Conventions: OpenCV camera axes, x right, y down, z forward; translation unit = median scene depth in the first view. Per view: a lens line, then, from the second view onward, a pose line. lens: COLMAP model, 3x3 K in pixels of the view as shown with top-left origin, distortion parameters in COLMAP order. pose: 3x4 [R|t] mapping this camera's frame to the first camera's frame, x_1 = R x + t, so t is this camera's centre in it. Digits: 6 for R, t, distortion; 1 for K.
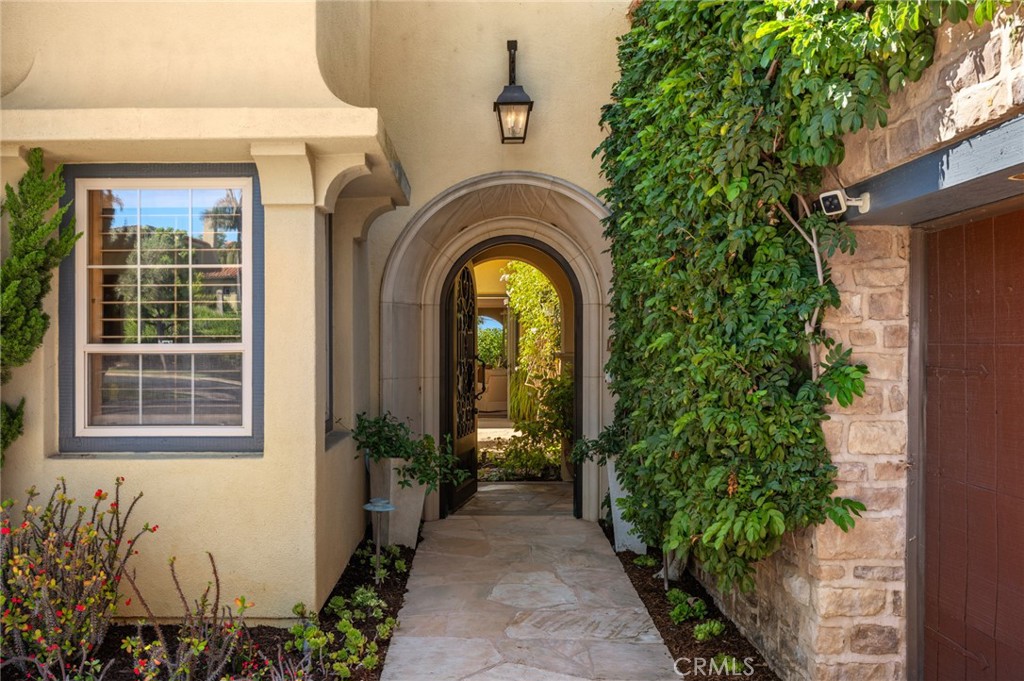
lens RADIAL K [[917.9, 0, 510.9], [0, 917.9, 345.5], [0, 0, 1]] dist [-0.005658, -0.002417]
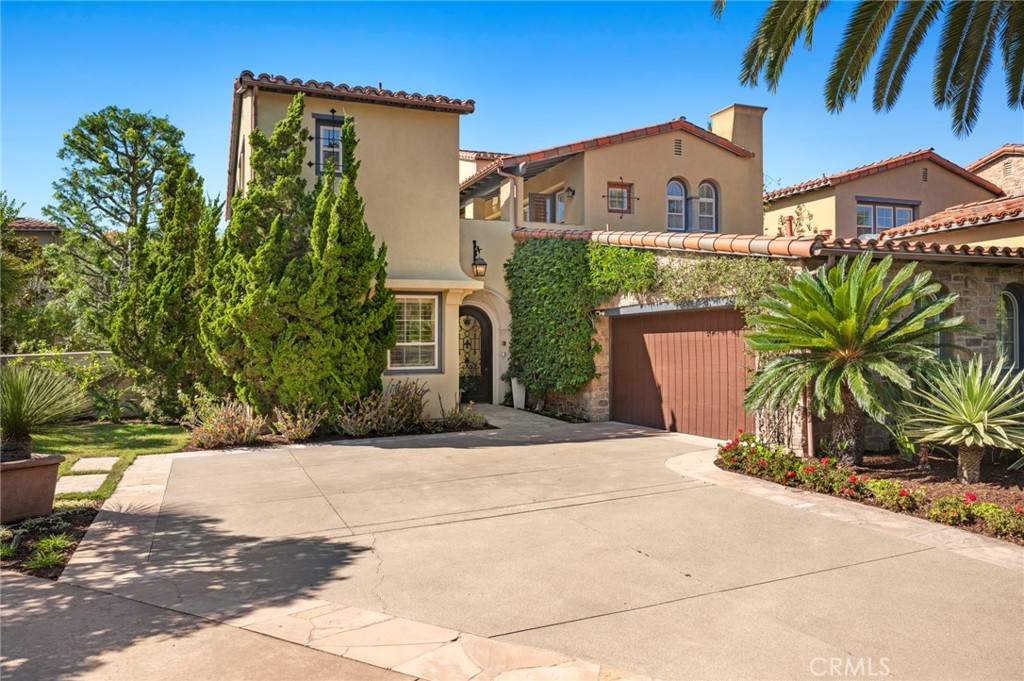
lens RADIAL K [[760.7, 0, 512.4], [0, 760.7, 339.0], [0, 0, 1]] dist [0.000150, 0.000004]
pose [[0.928715, -0.001960, 0.370789, -1.516337], [0.007218, 0.999892, -0.012793, 0.034190], [-0.370724, 0.014558, 0.928629, -2.517525]]
